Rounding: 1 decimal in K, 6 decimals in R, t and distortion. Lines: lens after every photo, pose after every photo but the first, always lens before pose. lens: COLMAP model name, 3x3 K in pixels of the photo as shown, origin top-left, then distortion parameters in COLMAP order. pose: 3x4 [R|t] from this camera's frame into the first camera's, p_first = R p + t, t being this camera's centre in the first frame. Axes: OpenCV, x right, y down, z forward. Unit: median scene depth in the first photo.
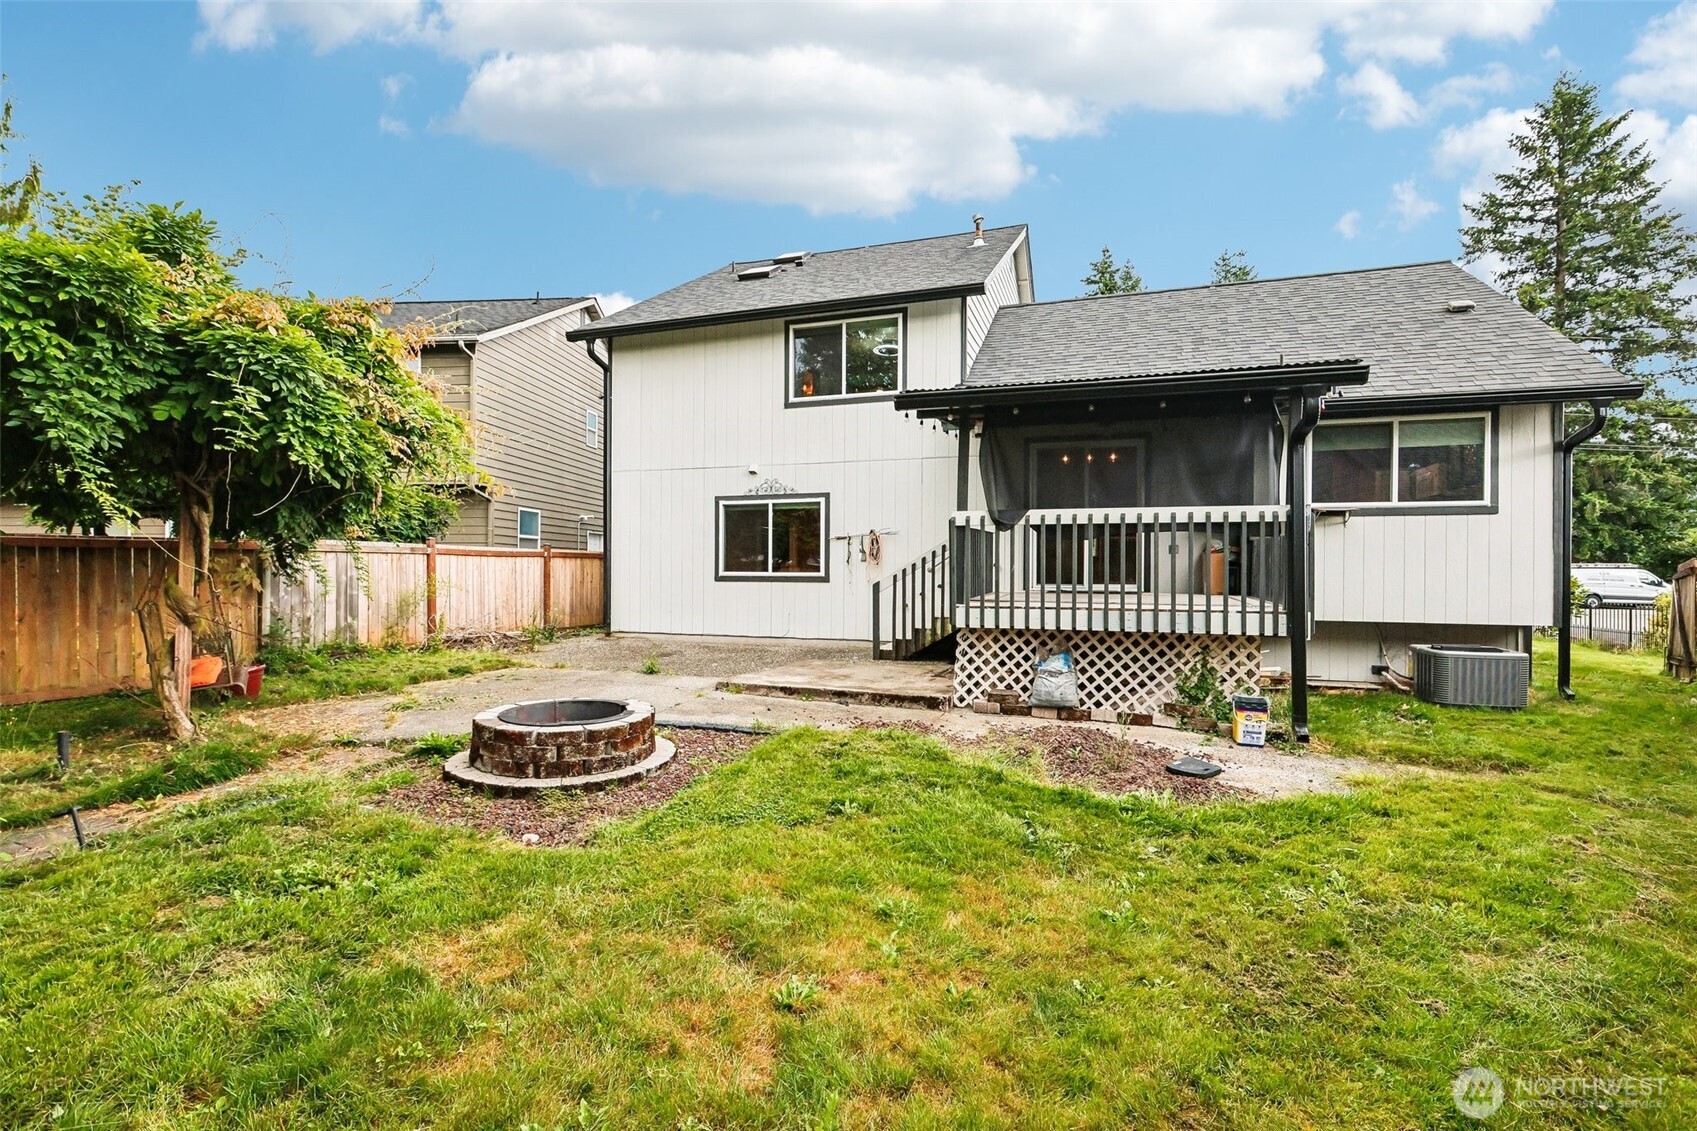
lens RADIAL K [[761.3, 0, 853.8], [0, 761.3, 584.8], [0, 0, 1]] dist [0.001535, 0.000659]
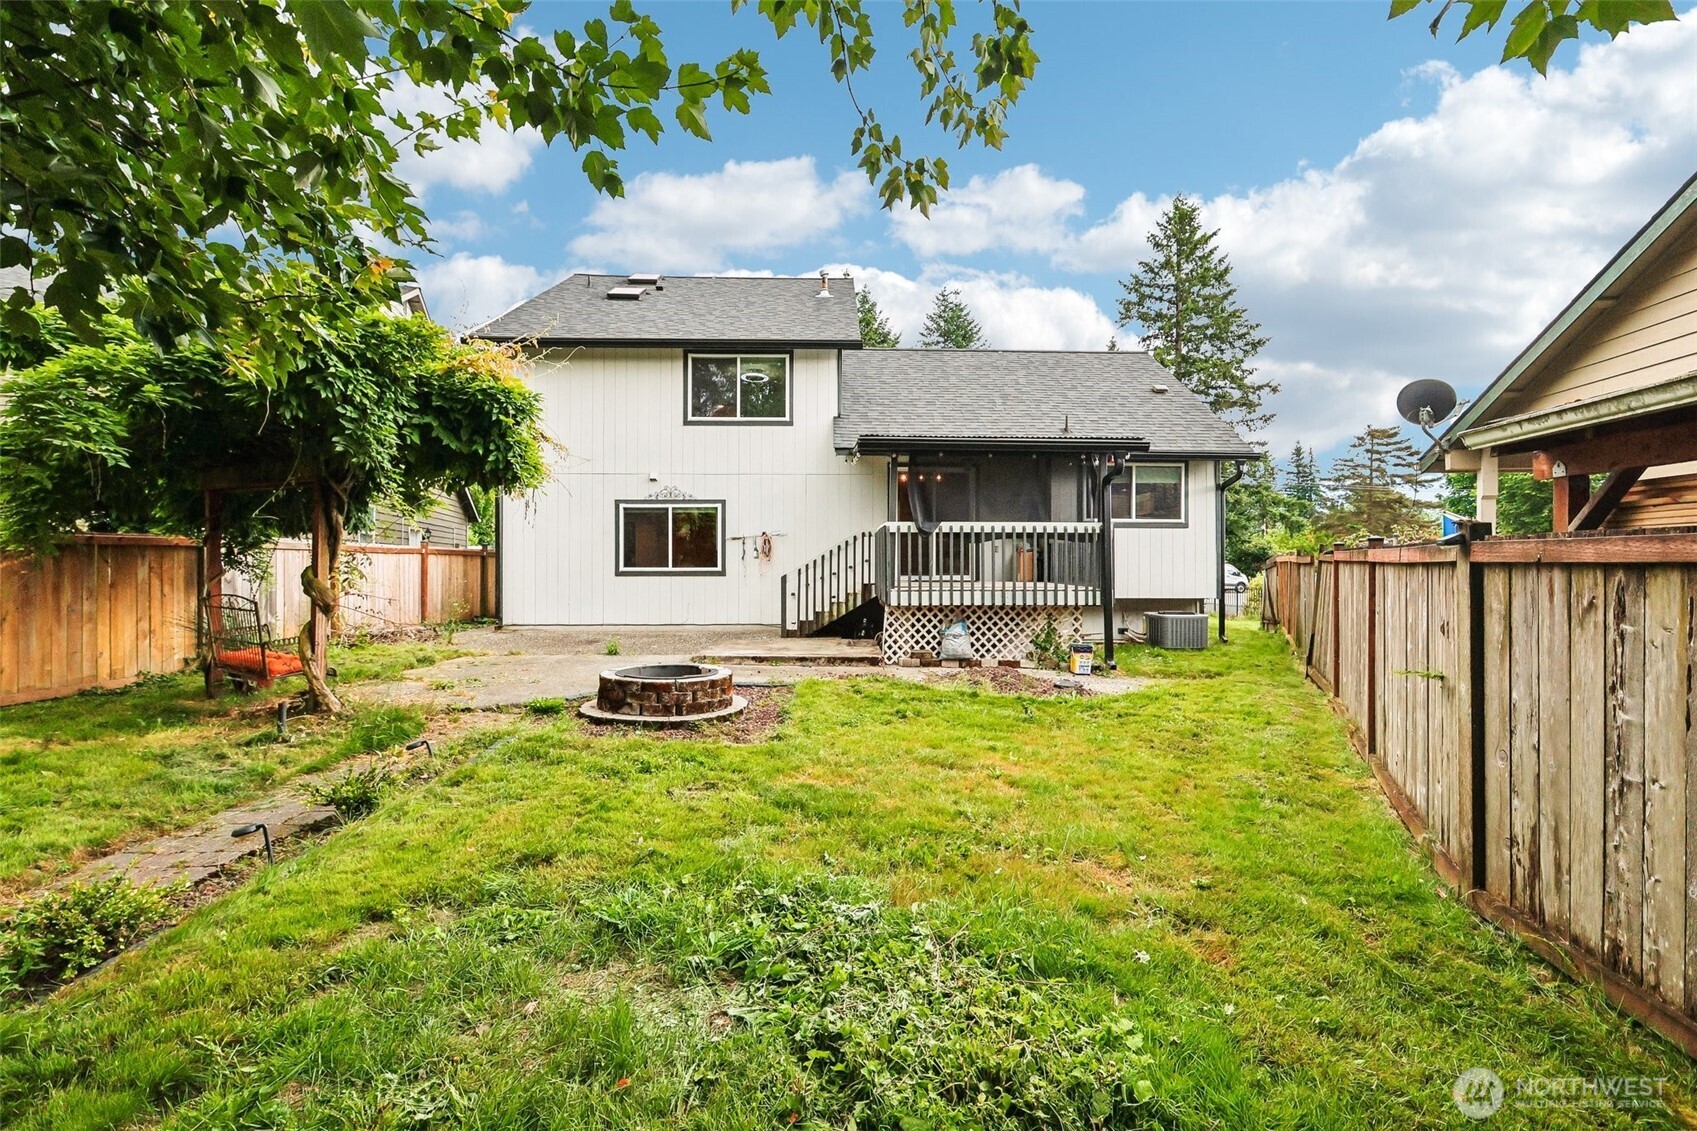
lens RADIAL K [[761.3, 0, 853.8], [0, 761.3, 584.8], [0, 0, 1]] dist [0.001535, 0.000659]
pose [[0.937200, -0.012497, 0.348567, -0.294703], [0.011083, 0.999920, 0.006050, 0.006172], [-0.348615, -0.001807, 0.937264, -0.196891]]
